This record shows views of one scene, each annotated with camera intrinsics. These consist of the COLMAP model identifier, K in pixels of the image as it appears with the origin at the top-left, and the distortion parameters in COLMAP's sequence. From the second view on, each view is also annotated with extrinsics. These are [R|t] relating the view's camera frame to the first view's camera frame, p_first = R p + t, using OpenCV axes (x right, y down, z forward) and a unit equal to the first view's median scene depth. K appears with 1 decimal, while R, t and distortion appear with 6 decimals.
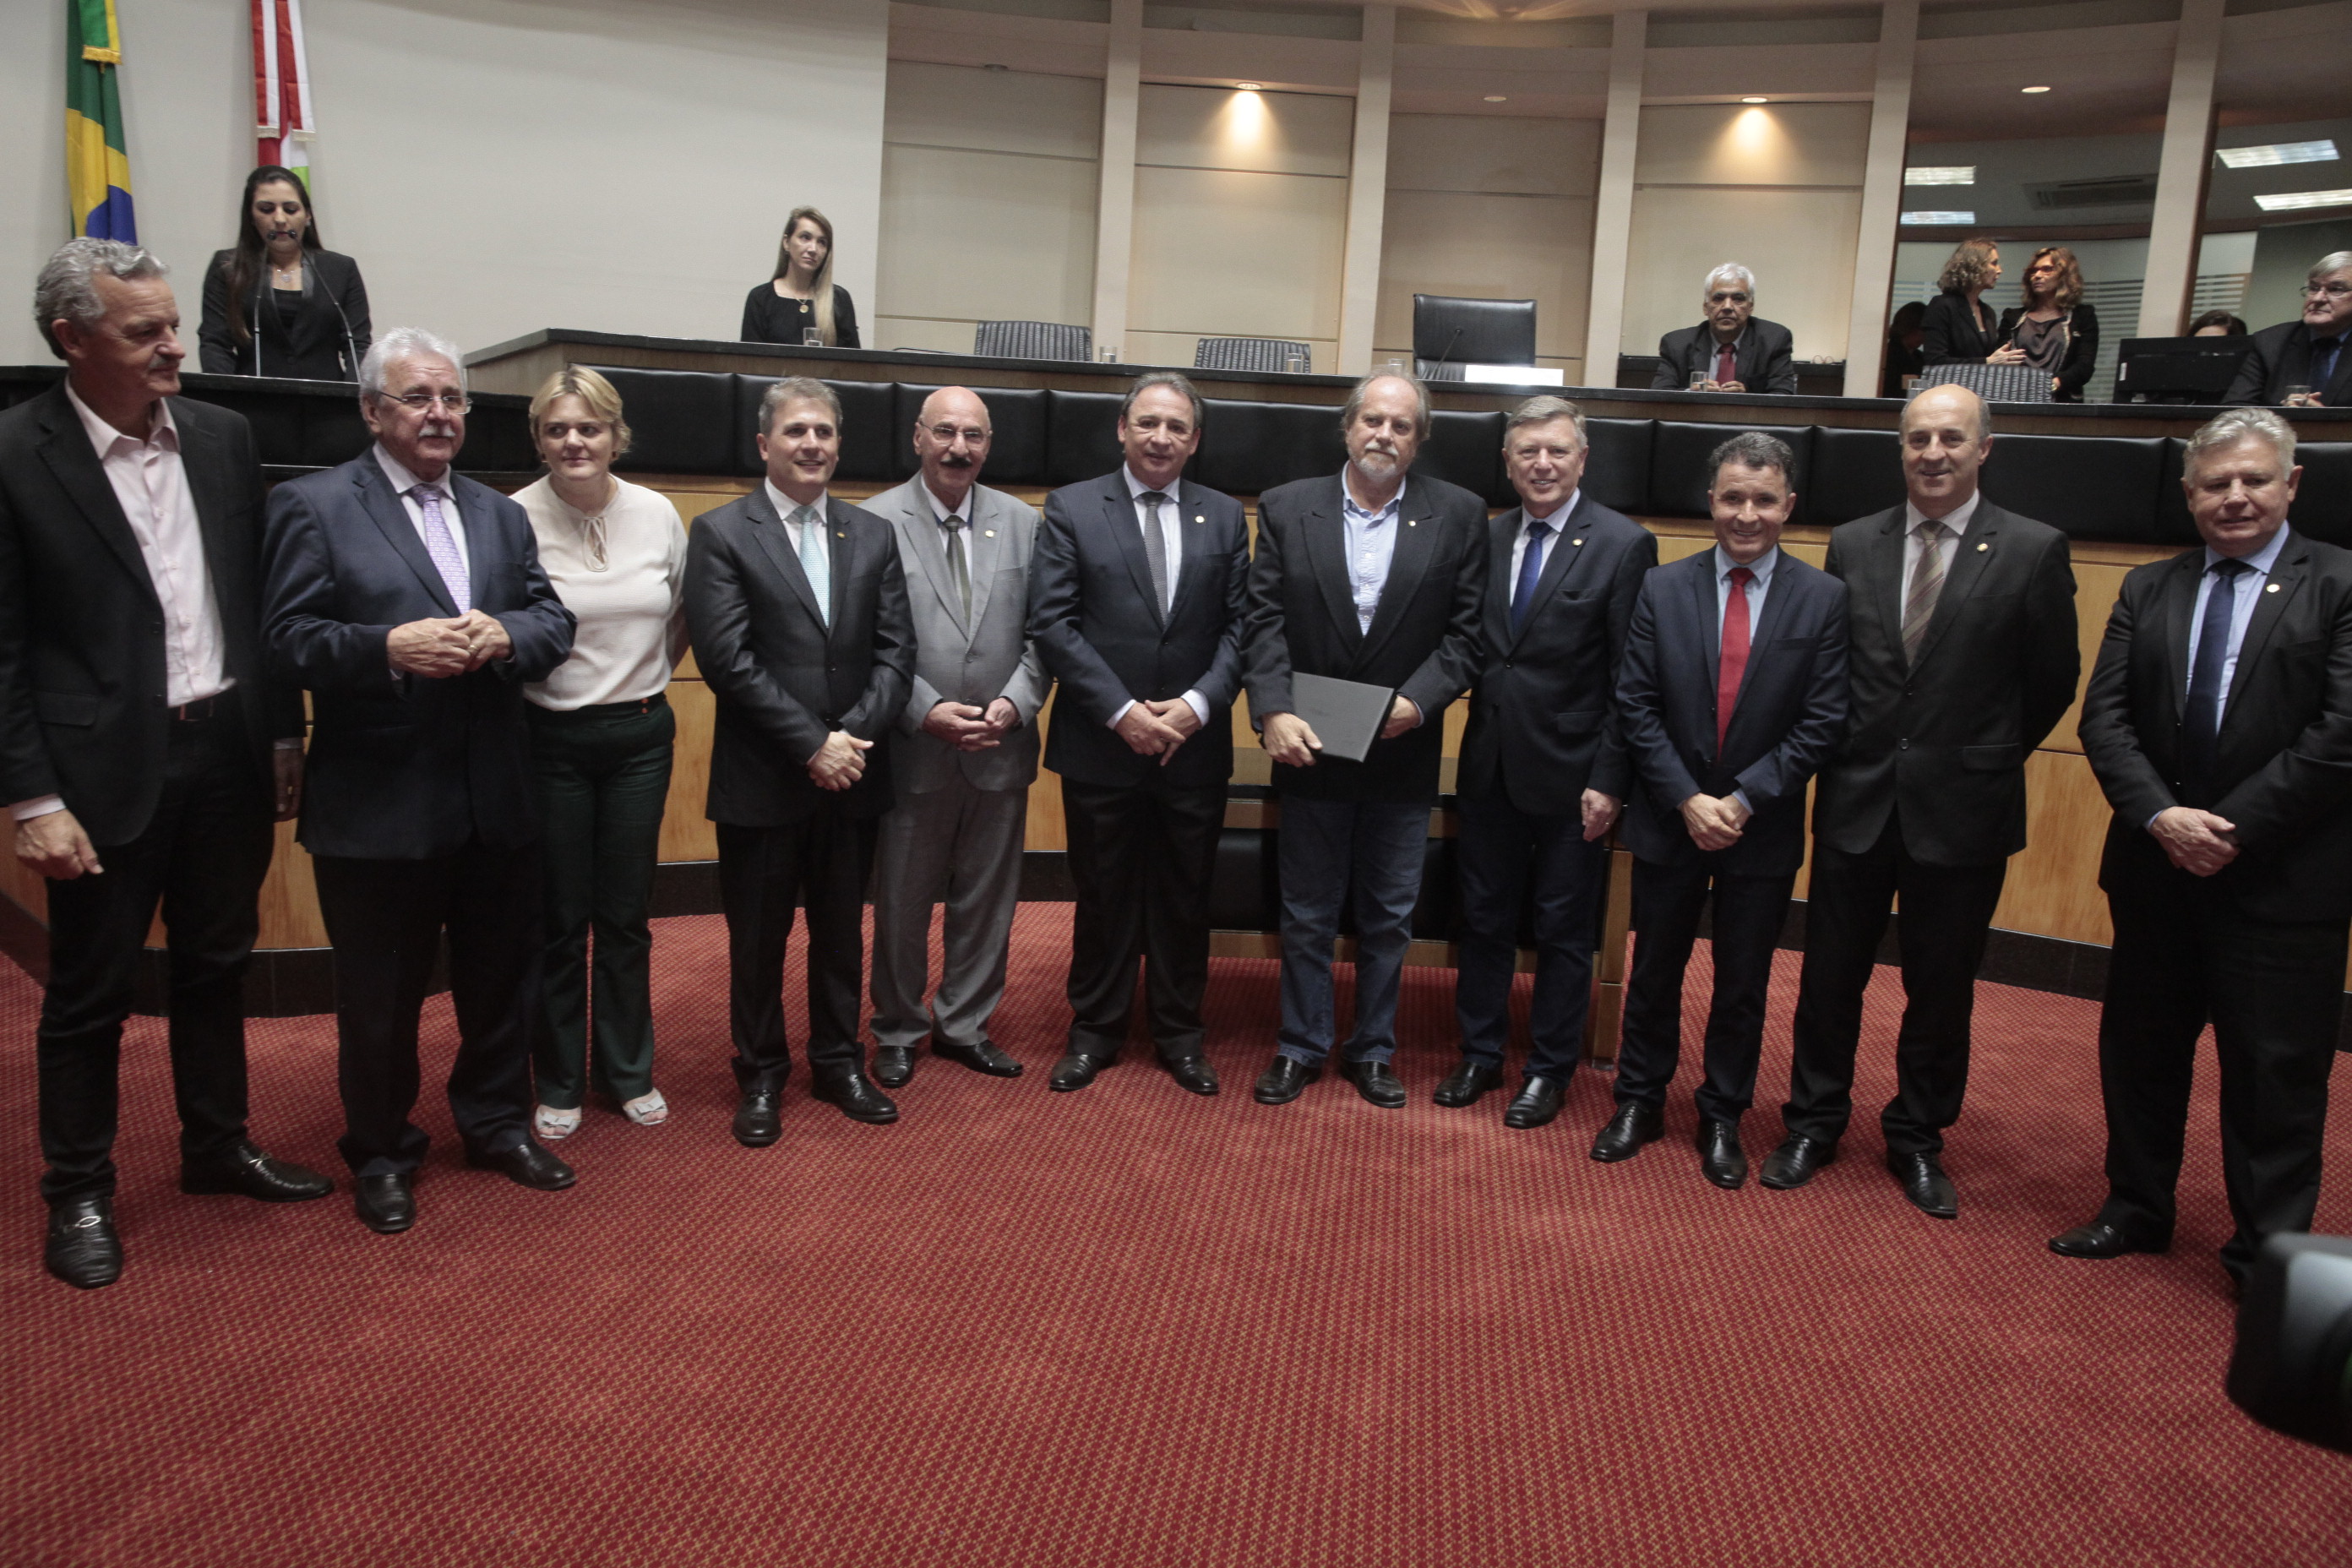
lens RADIAL K [[1637.2, 0, 1179.4], [0, 1637.2, 777.6], [0, 0, 1]] dist [-0.102835, 0.083881]
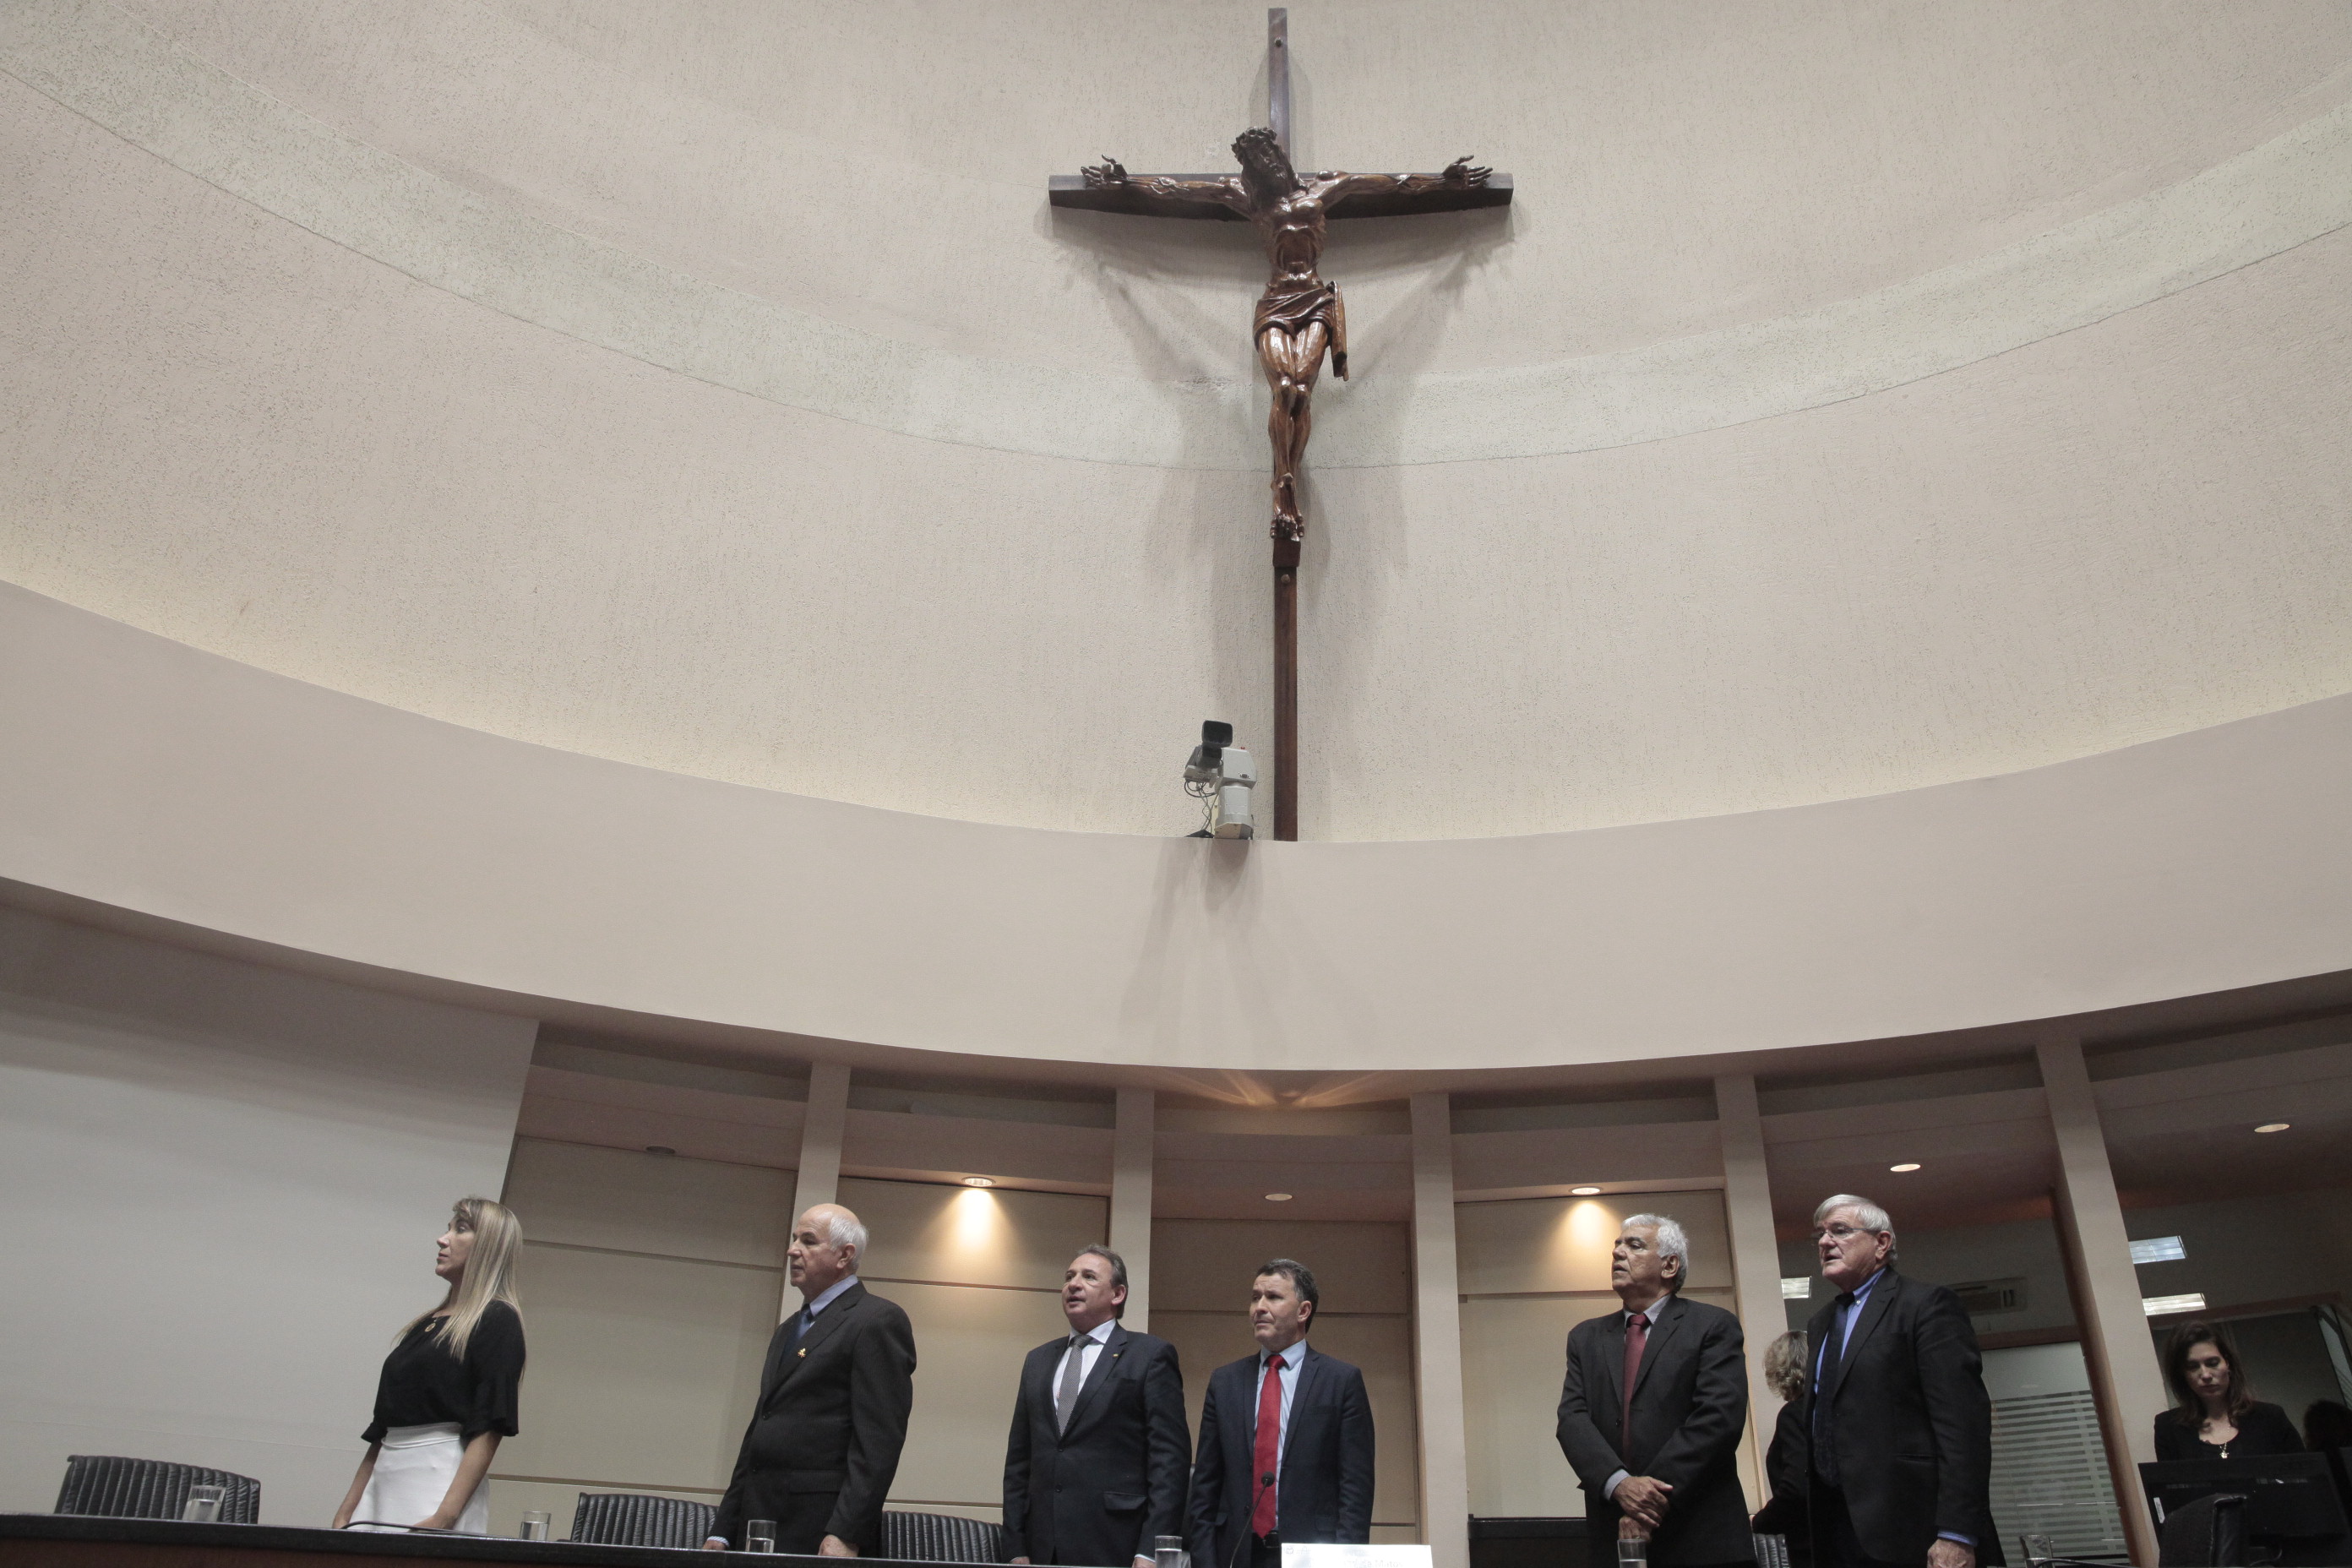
lens RADIAL K [[1637.2, 0, 1179.4], [0, 1637.2, 777.6], [0, 0, 1]] dist [-0.102835, 0.083881]
pose [[0.990976, 0.041510, 0.127451, 0.079808], [0.049633, 0.769614, -0.636578, -0.154043], [-0.124512, 0.637159, 0.760608, 0.606827]]
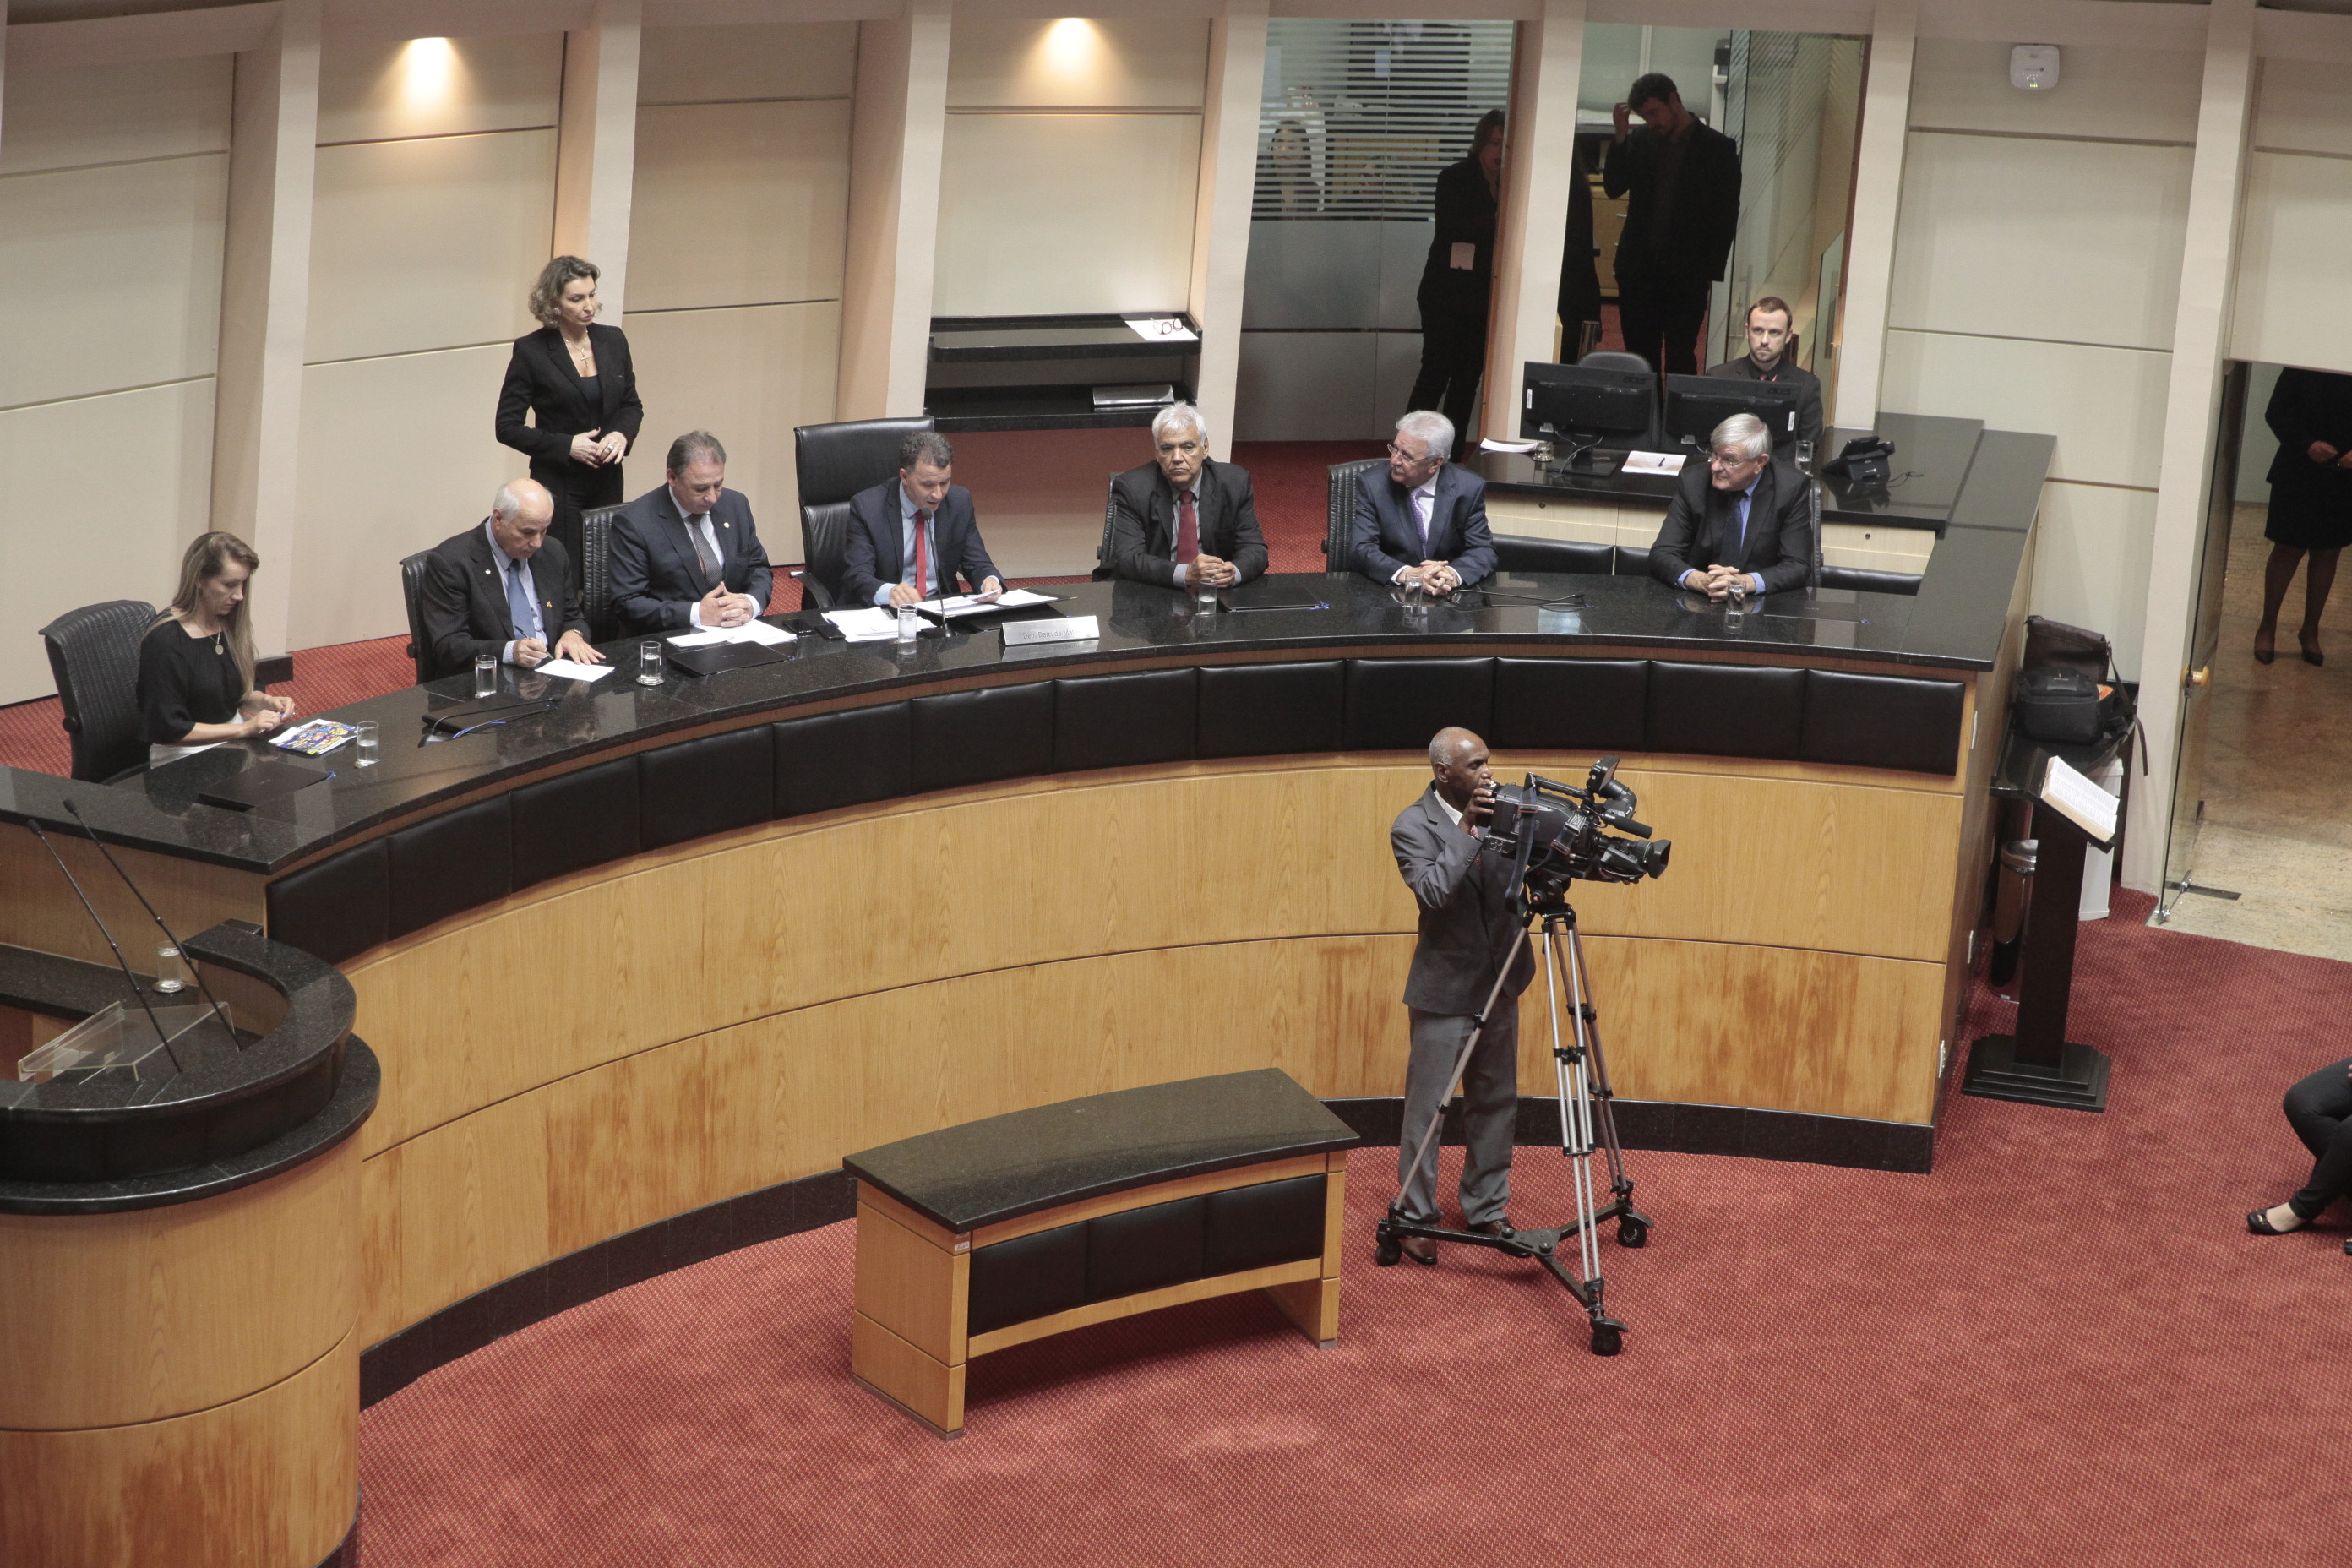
lens RADIAL K [[4527.5, 0, 1225.0], [0, 4527.5, 782.5], [0, 0, 1]] dist [0.239988, -0.053017]
pose [[0.830138, -0.189264, 0.524453, -2.029968], [0.094369, 0.974747, 0.202392, -1.251399], [-0.549514, -0.118521, 0.827035, -2.287667]]
